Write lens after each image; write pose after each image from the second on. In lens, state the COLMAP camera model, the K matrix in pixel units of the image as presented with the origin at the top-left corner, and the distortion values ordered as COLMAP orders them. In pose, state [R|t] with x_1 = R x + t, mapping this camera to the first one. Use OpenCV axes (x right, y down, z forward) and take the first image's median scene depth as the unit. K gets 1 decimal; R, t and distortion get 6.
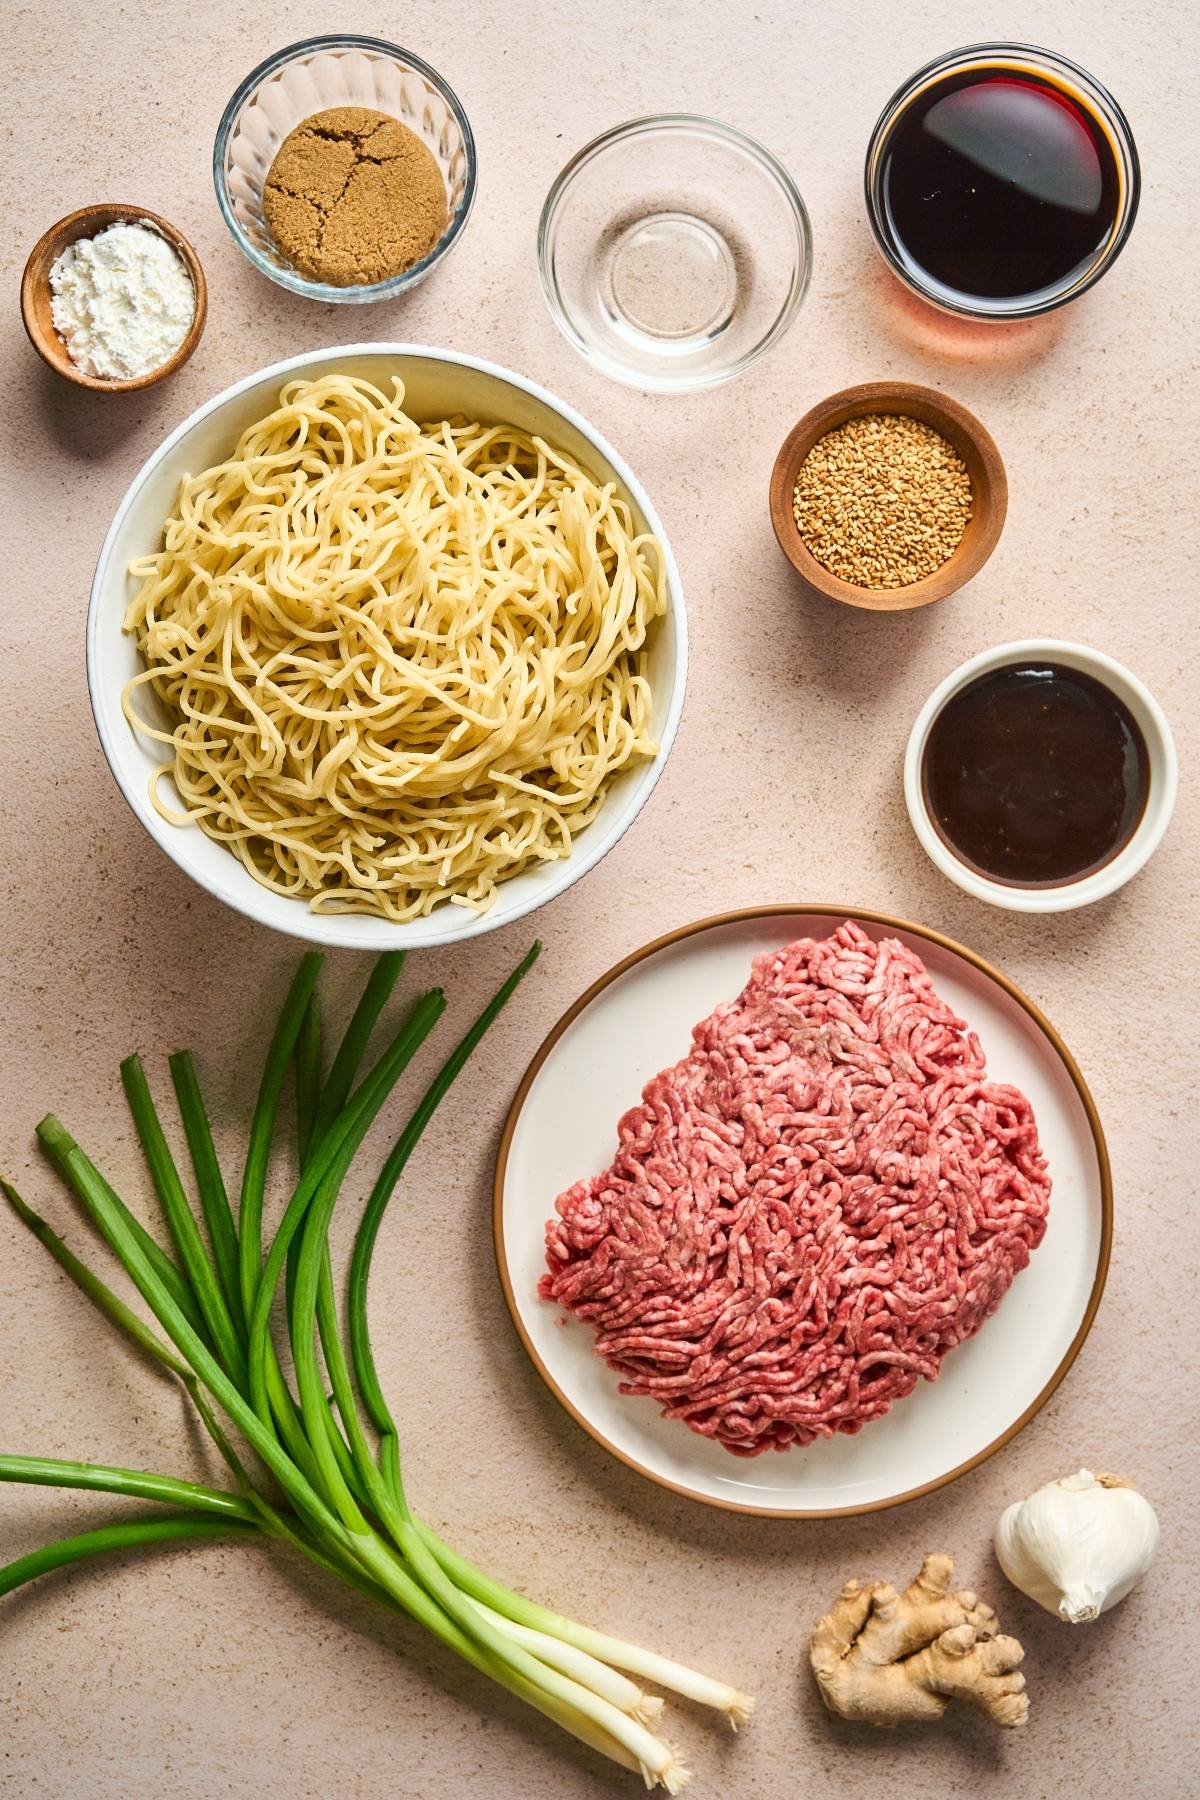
lens RADIAL K [[7678.8, 0, 599.2], [0, 7678.8, 900.3], [0, 0, 1]] dist [0.933369, 0.000000]
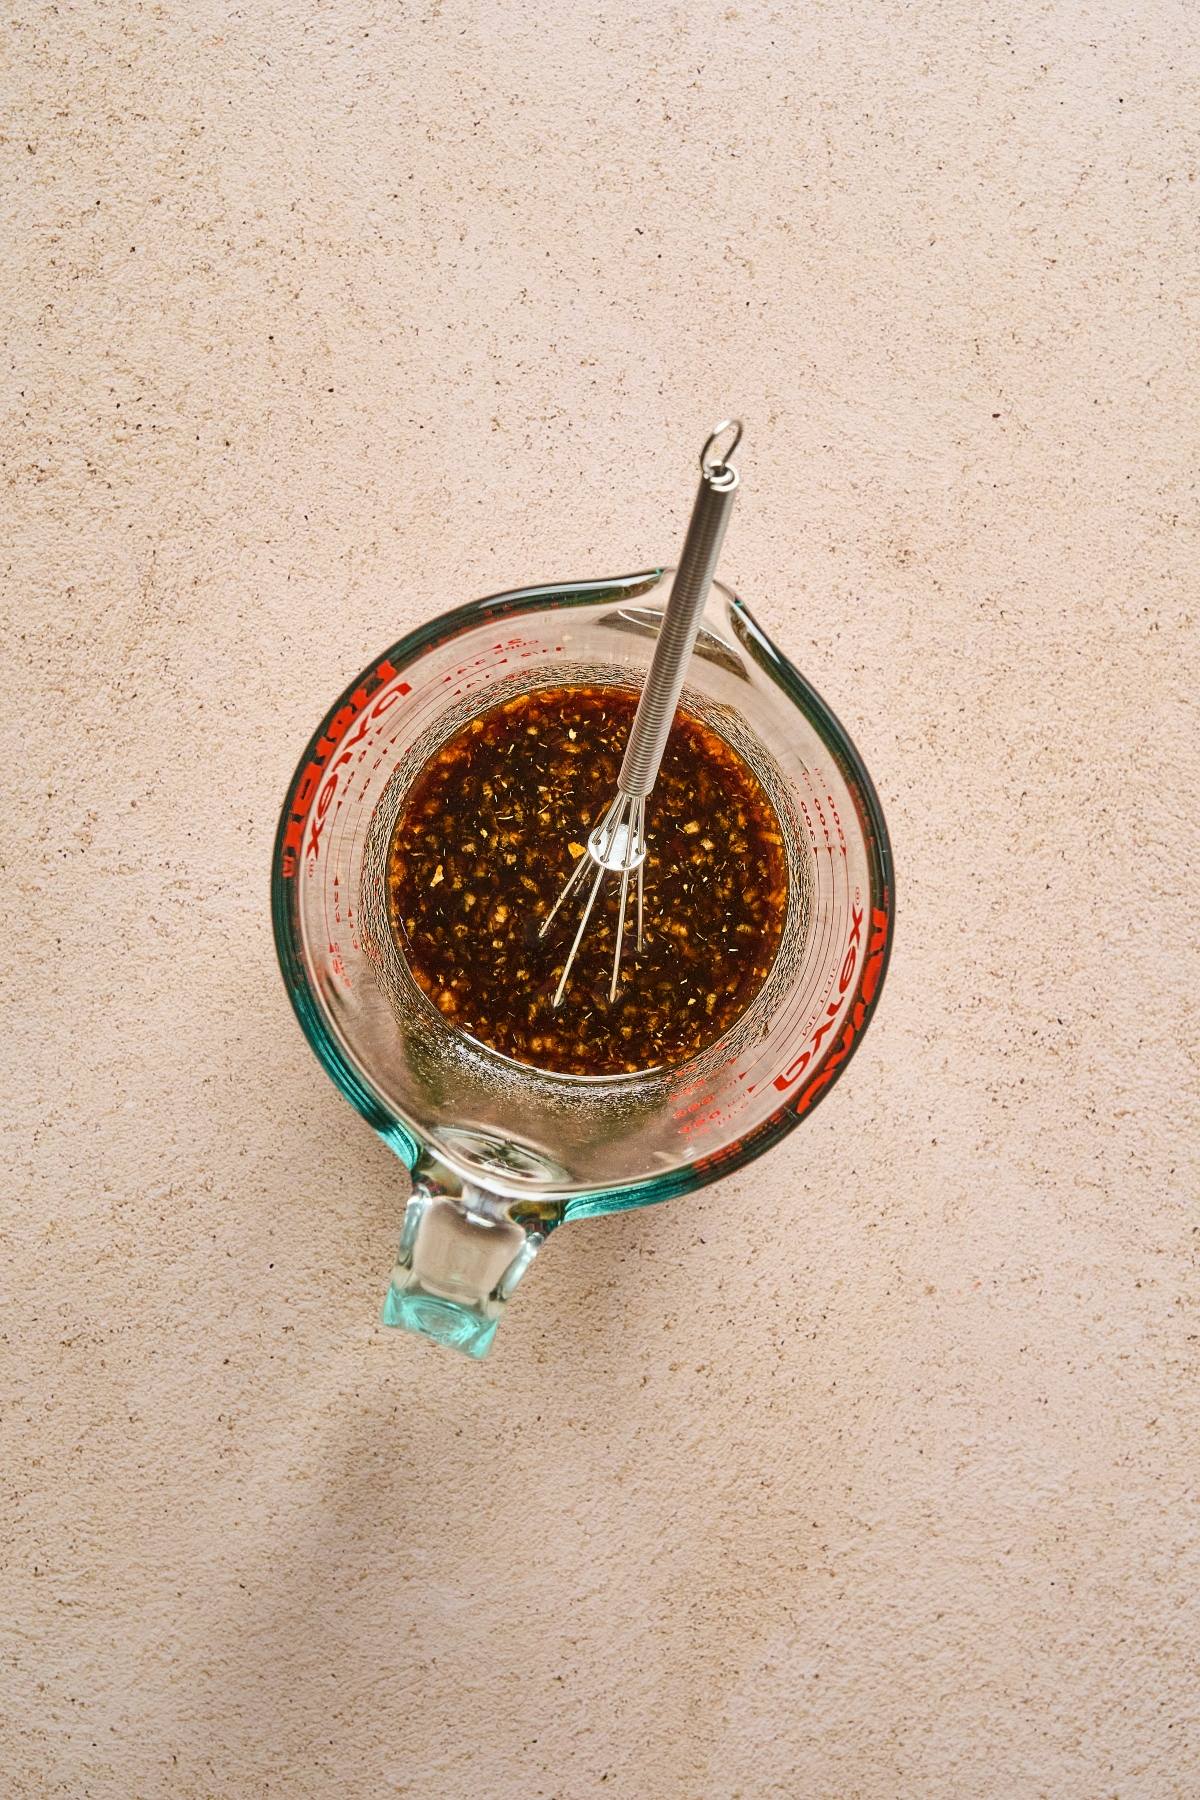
lens RADIAL K [[7678.8, 0, 601.6], [0, 7678.8, 900.7], [0, 0, 1]] dist [0.933369, 0.000000]
pose [[1.000000, -0.000058, 0.000113, 0.000360], [0.000058, 1.000000, 0.000638, -0.000256], [-0.000113, -0.000638, 1.000000, 0.326600]]
